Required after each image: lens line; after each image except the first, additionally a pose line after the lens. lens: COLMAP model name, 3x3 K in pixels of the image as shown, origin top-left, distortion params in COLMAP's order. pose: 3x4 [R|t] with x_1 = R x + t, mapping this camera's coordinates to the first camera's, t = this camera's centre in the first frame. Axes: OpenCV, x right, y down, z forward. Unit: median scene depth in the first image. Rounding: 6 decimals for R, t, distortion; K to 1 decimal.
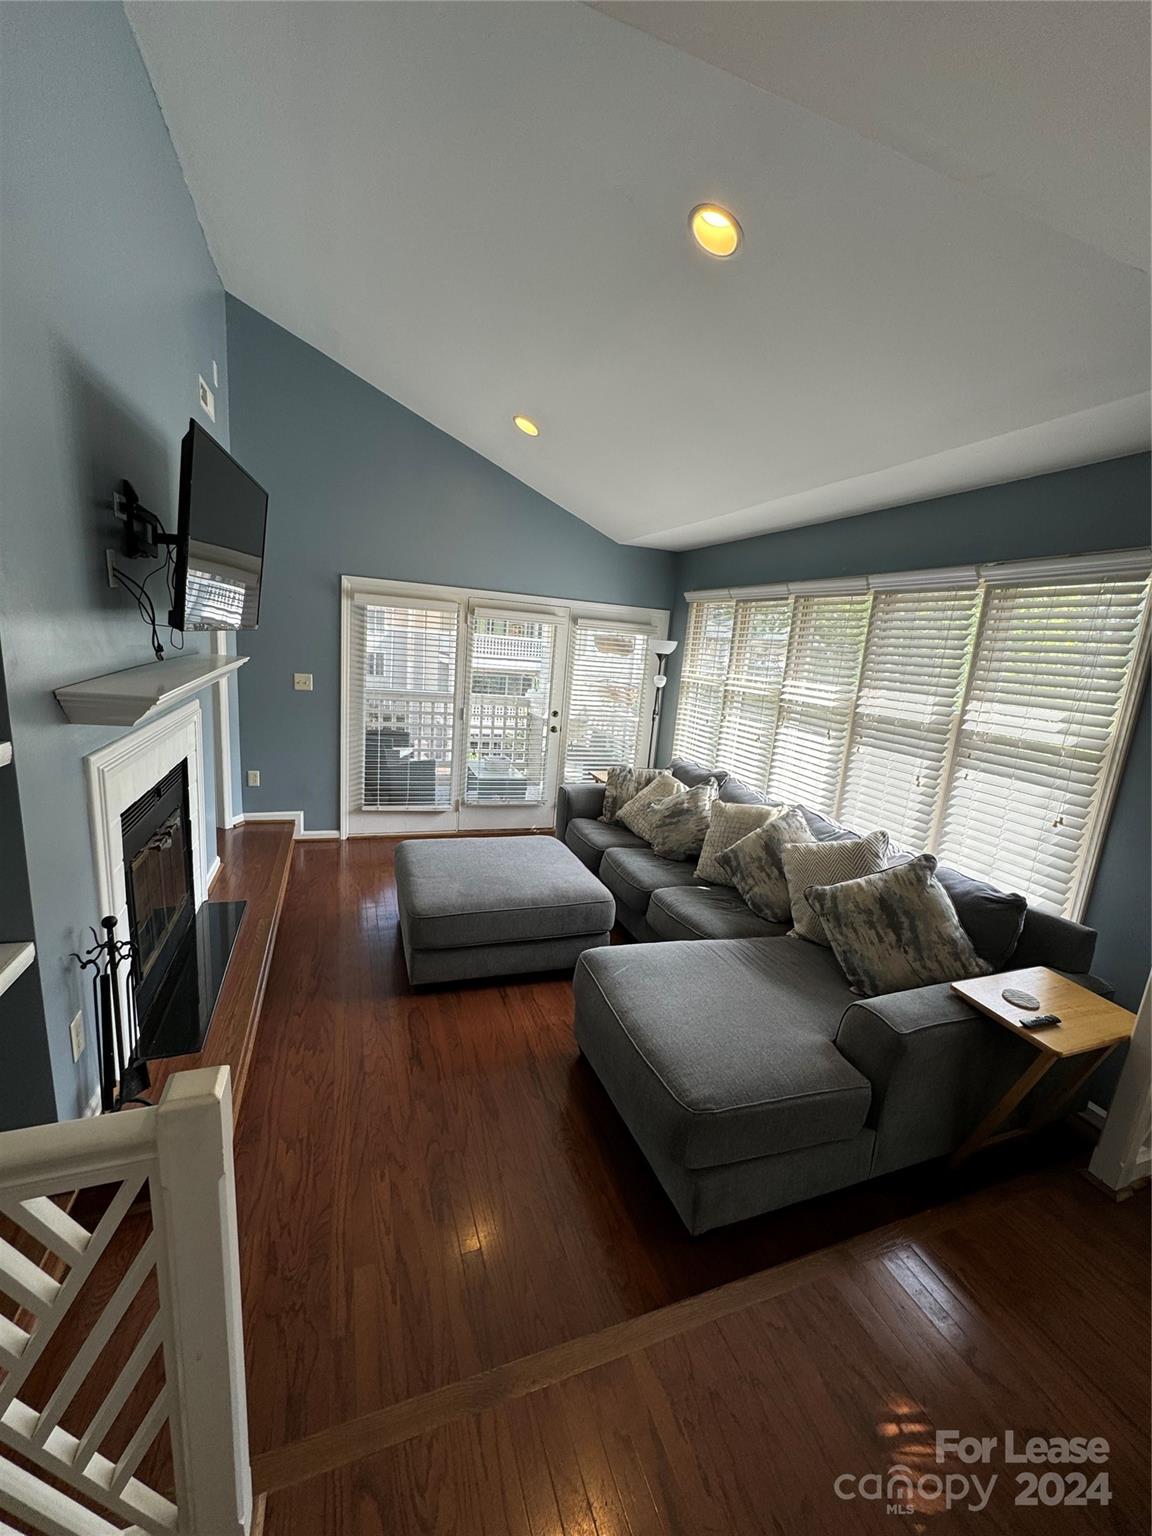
lens RADIAL K [[612.3, 0, 584.8], [0, 612.3, 765.0], [0, 0, 1]] dist [-0.004418, 0.000259]
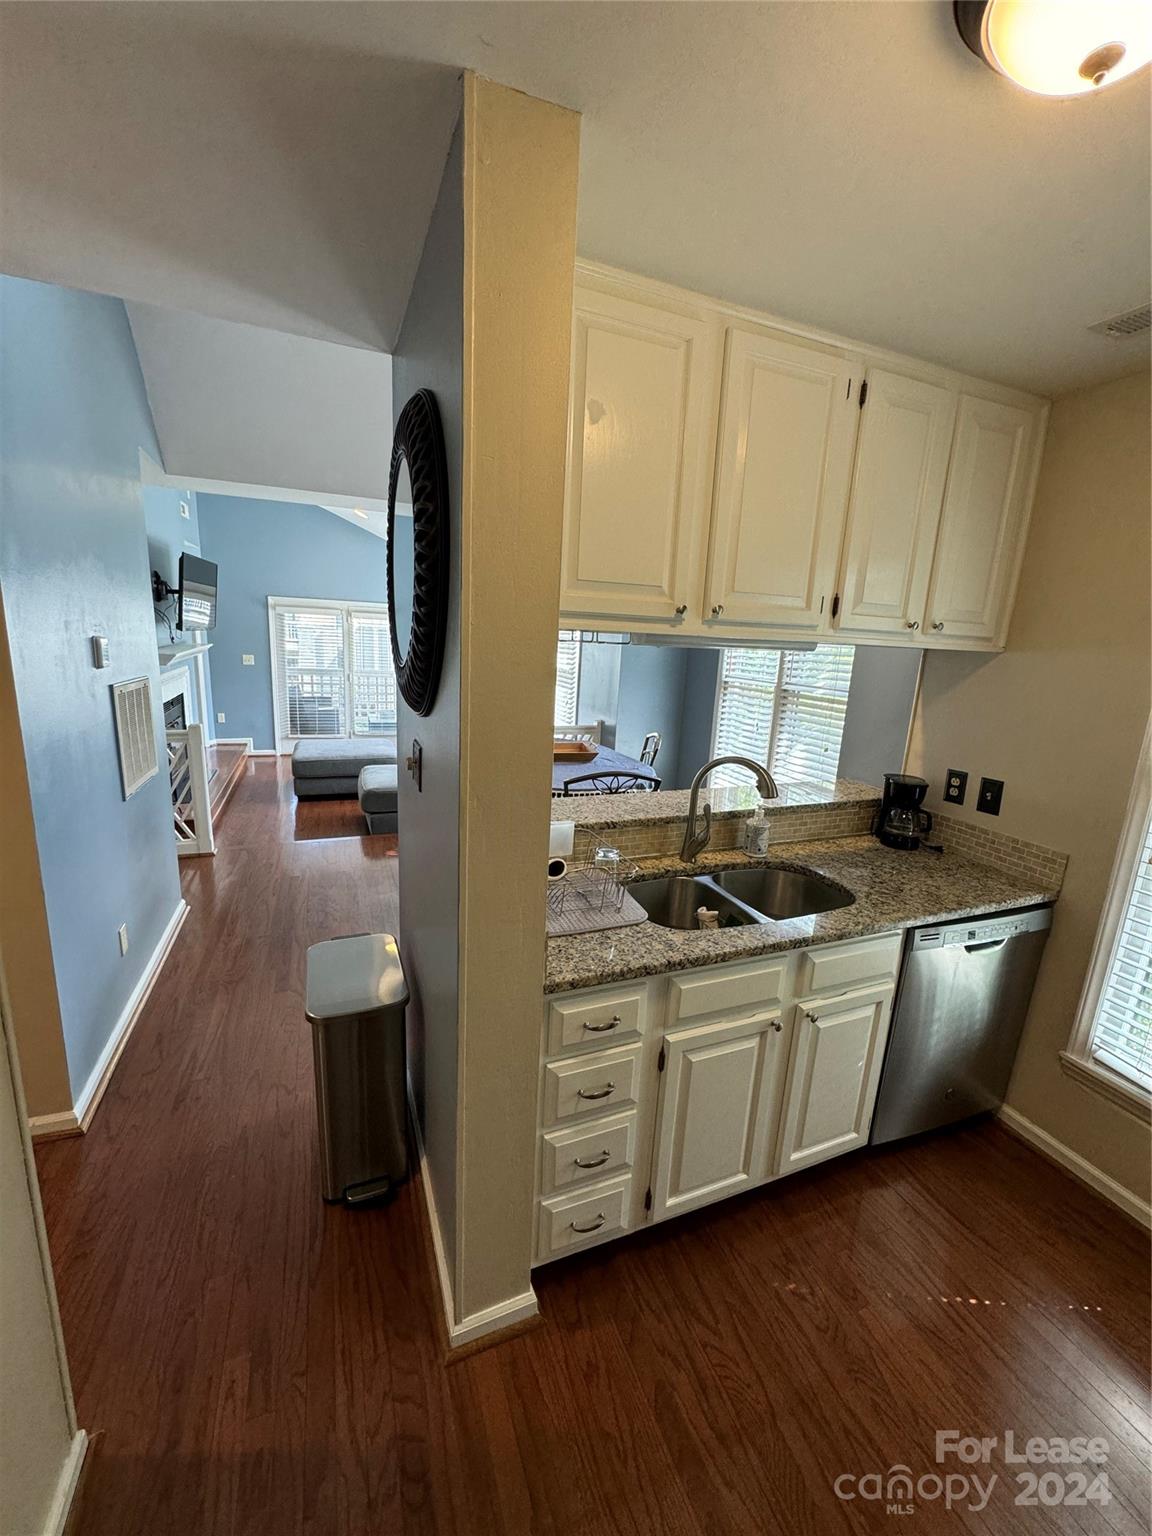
lens RADIAL K [[612.3, 0, 584.8], [0, 612.3, 765.0], [0, 0, 1]] dist [-0.004418, 0.000259]
pose [[0.999361, -0.027814, 0.022466, 0.441761], [0.027469, 0.999502, 0.015544, 0.162517], [-0.022887, -0.014916, 0.999627, -0.746977]]
